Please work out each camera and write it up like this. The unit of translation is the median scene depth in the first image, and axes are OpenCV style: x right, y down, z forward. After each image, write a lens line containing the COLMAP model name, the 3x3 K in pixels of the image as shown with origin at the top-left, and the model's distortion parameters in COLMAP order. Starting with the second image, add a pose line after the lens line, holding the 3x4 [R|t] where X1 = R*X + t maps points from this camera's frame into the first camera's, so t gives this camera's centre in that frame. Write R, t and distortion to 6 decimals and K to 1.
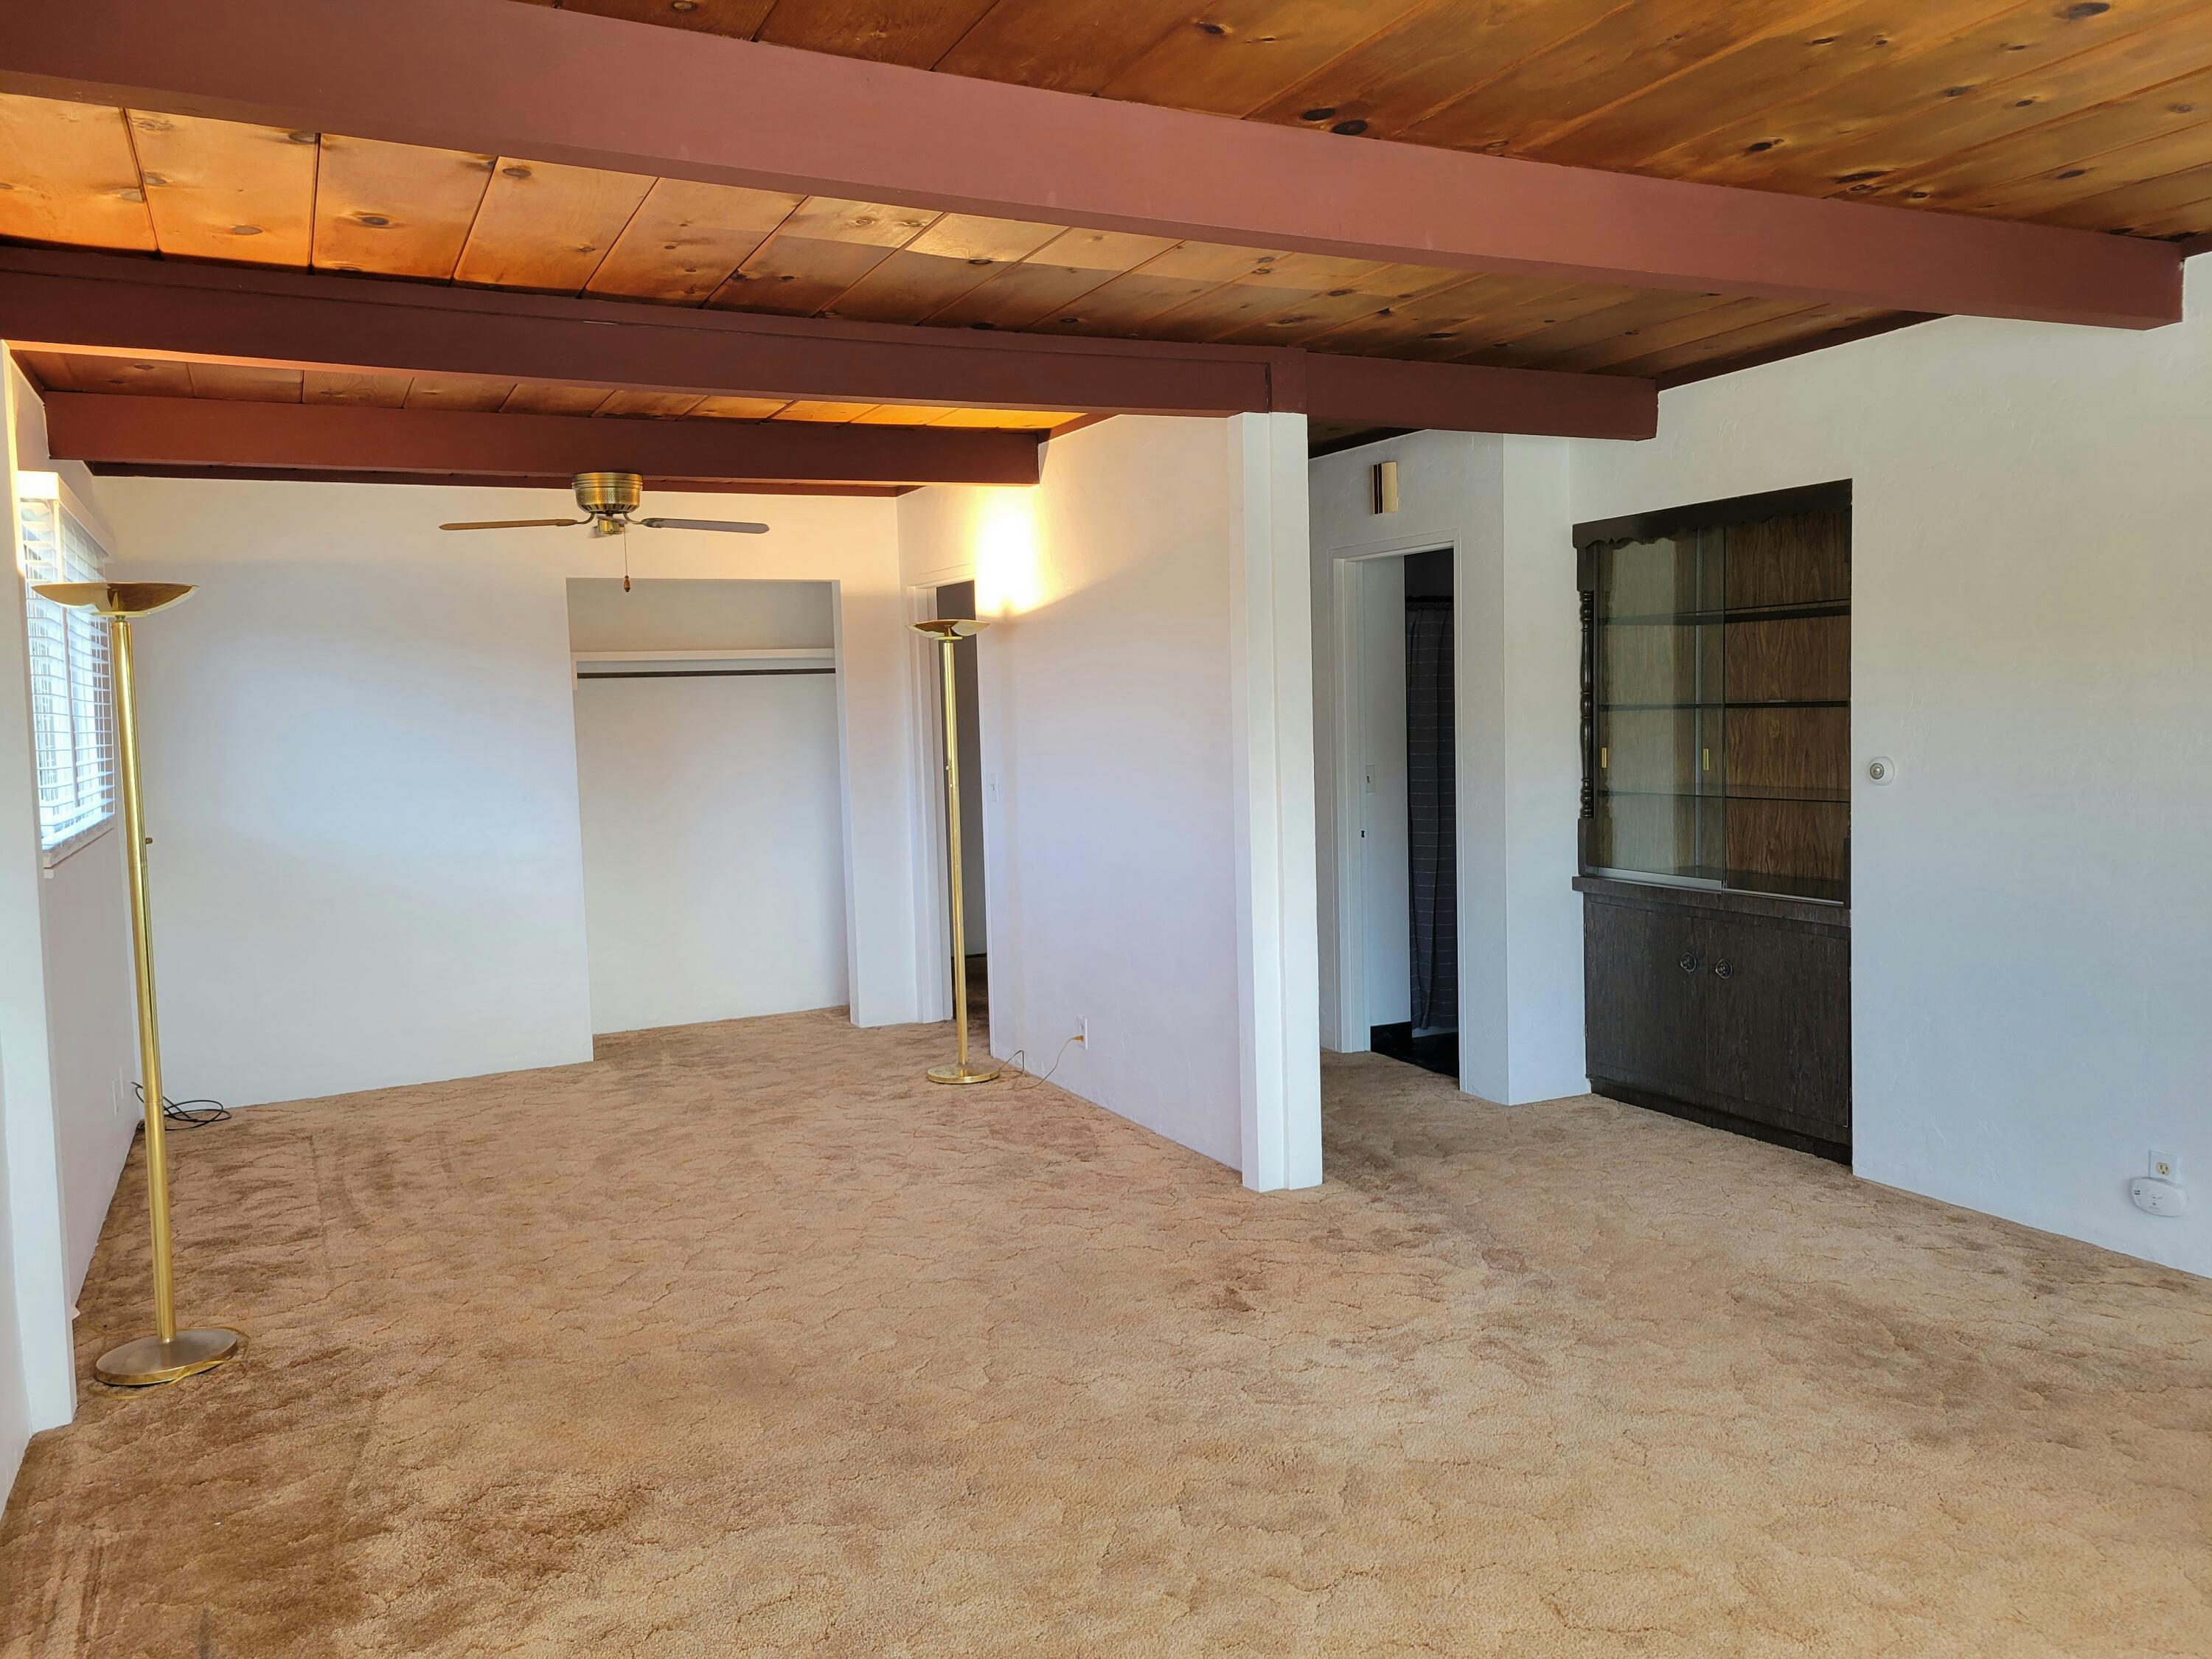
lens RADIAL K [[1659.7, 0, 1126.4], [0, 1659.7, 803.8], [0, 0, 1]] dist [0.057415, -0.052172]
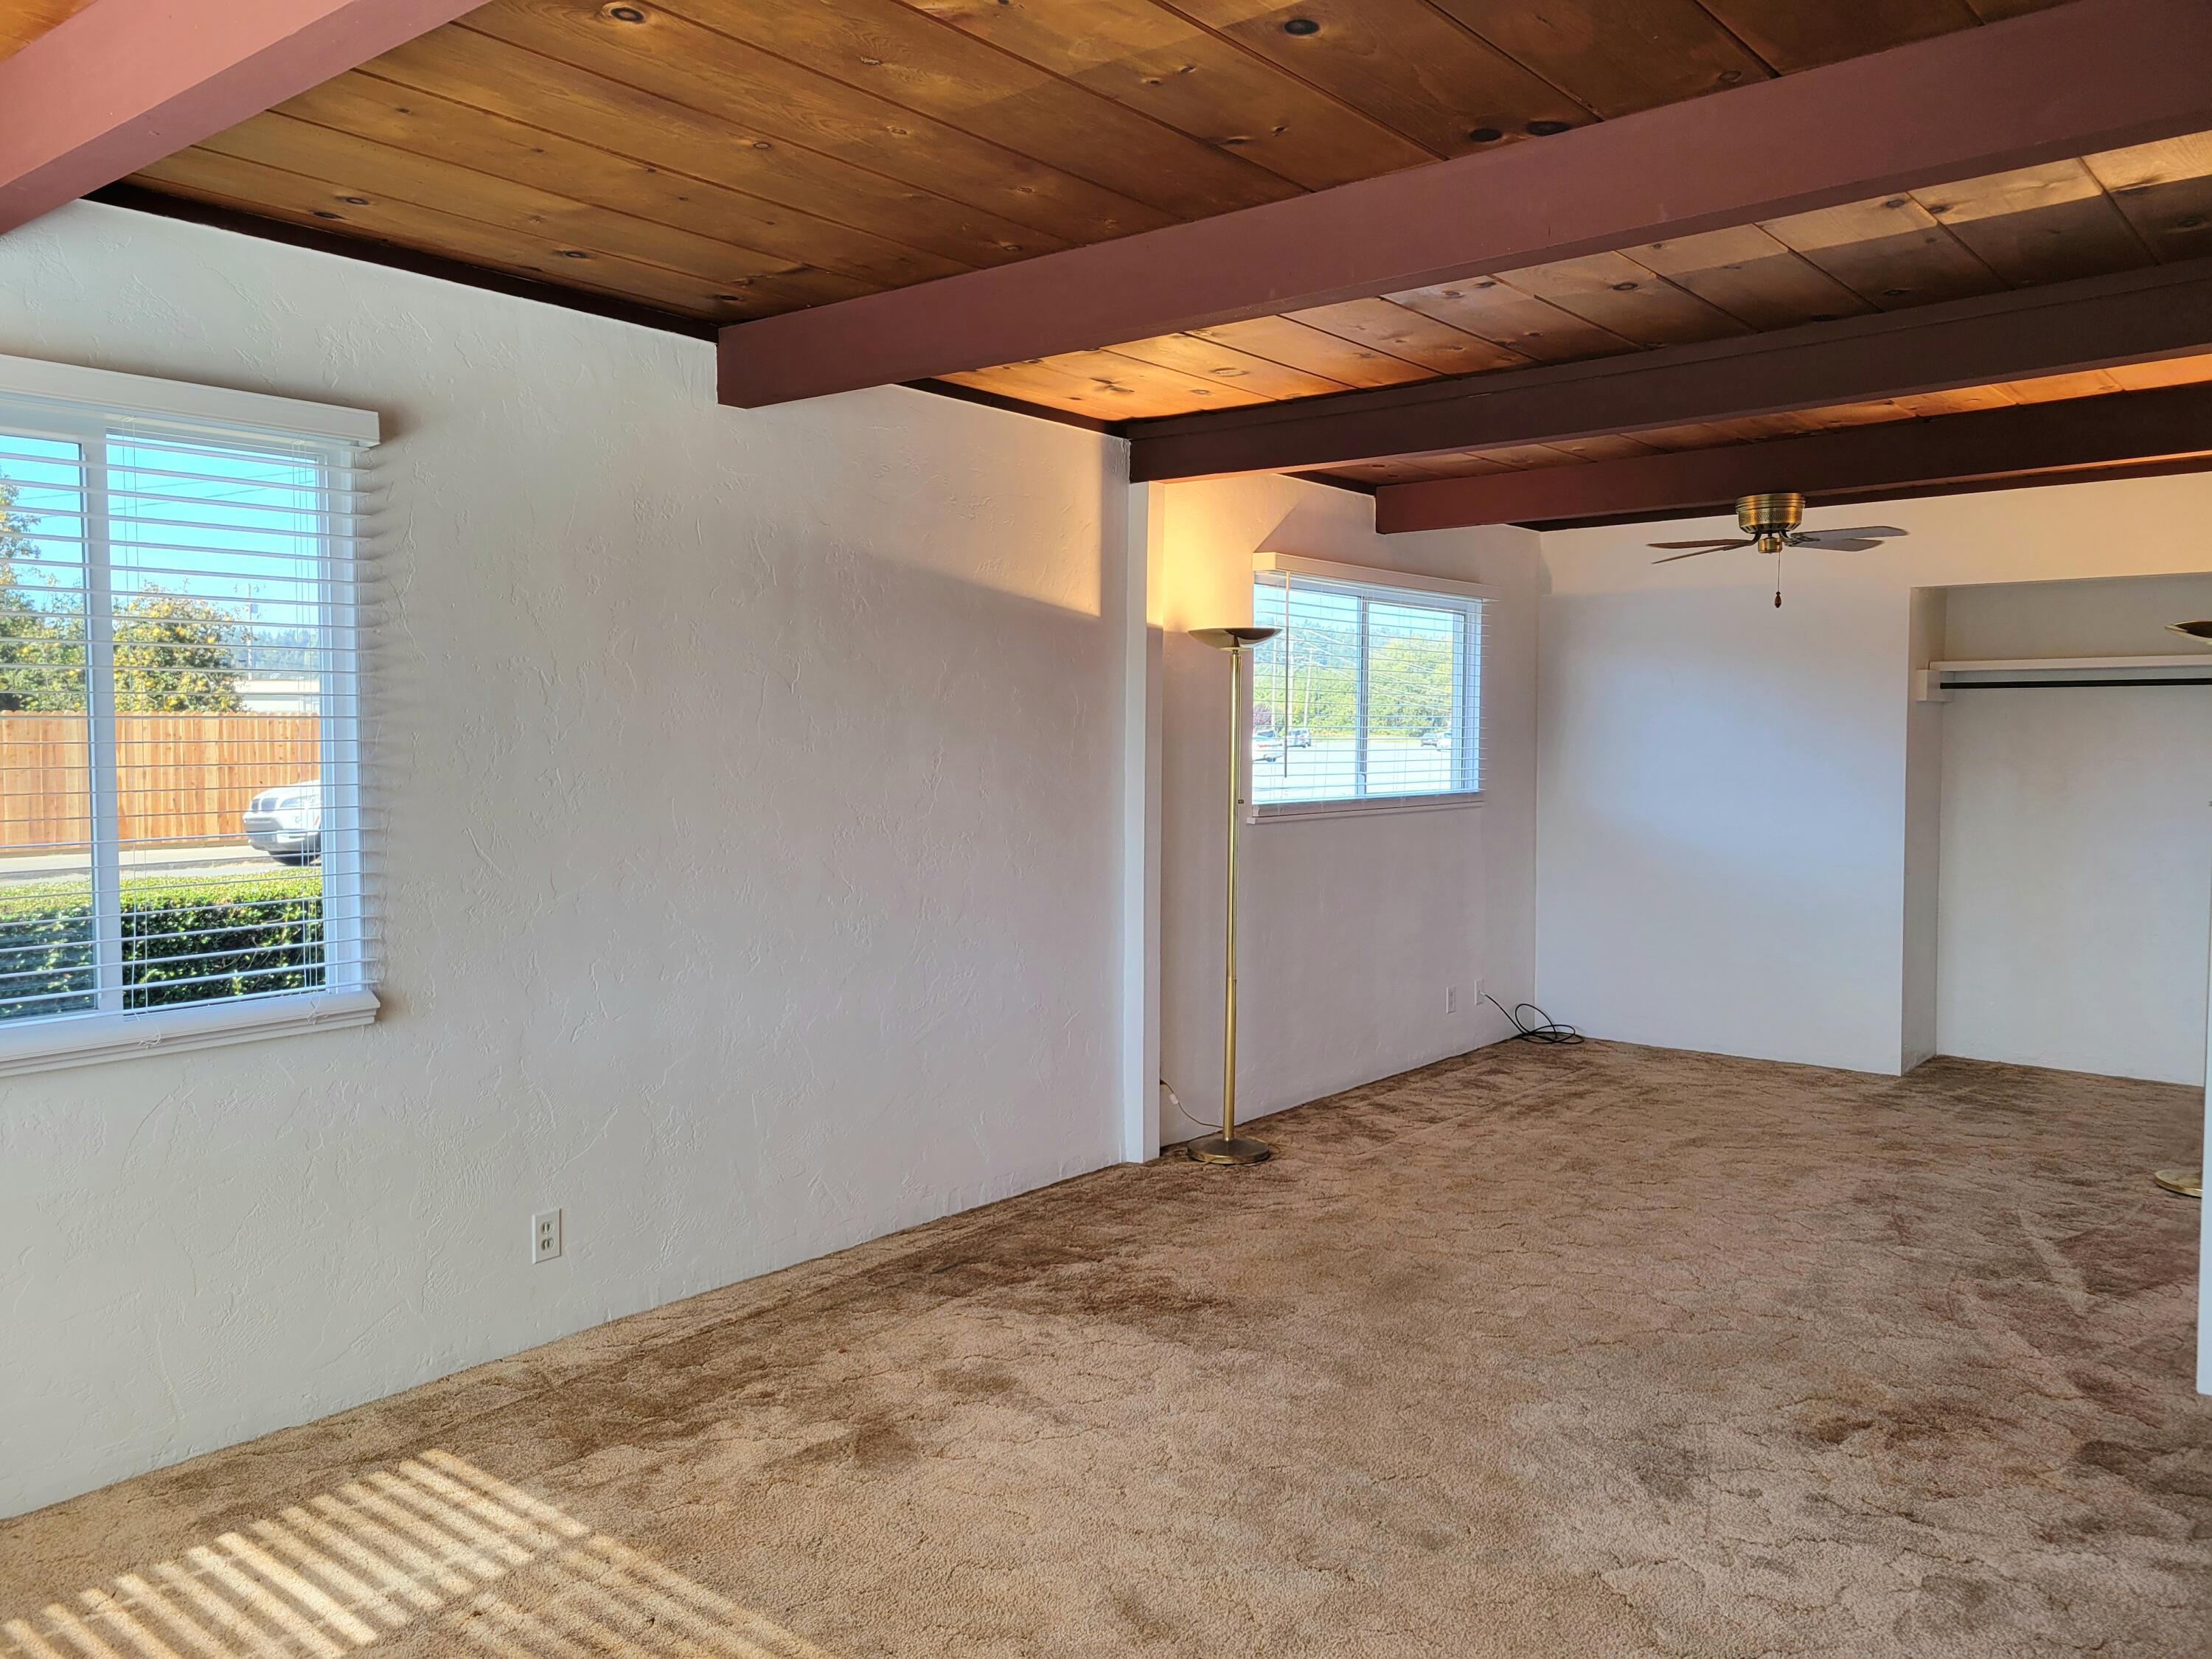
lens RADIAL K [[1659.7, 0, 1126.4], [0, 1659.7, 803.8], [0, 0, 1]] dist [0.057415, -0.052172]
pose [[0.401479, 0.071653, -0.913061, 0.646455], [-0.071207, 0.996359, 0.046880, -0.033917], [0.913096, 0.046195, 0.405119, 0.286774]]
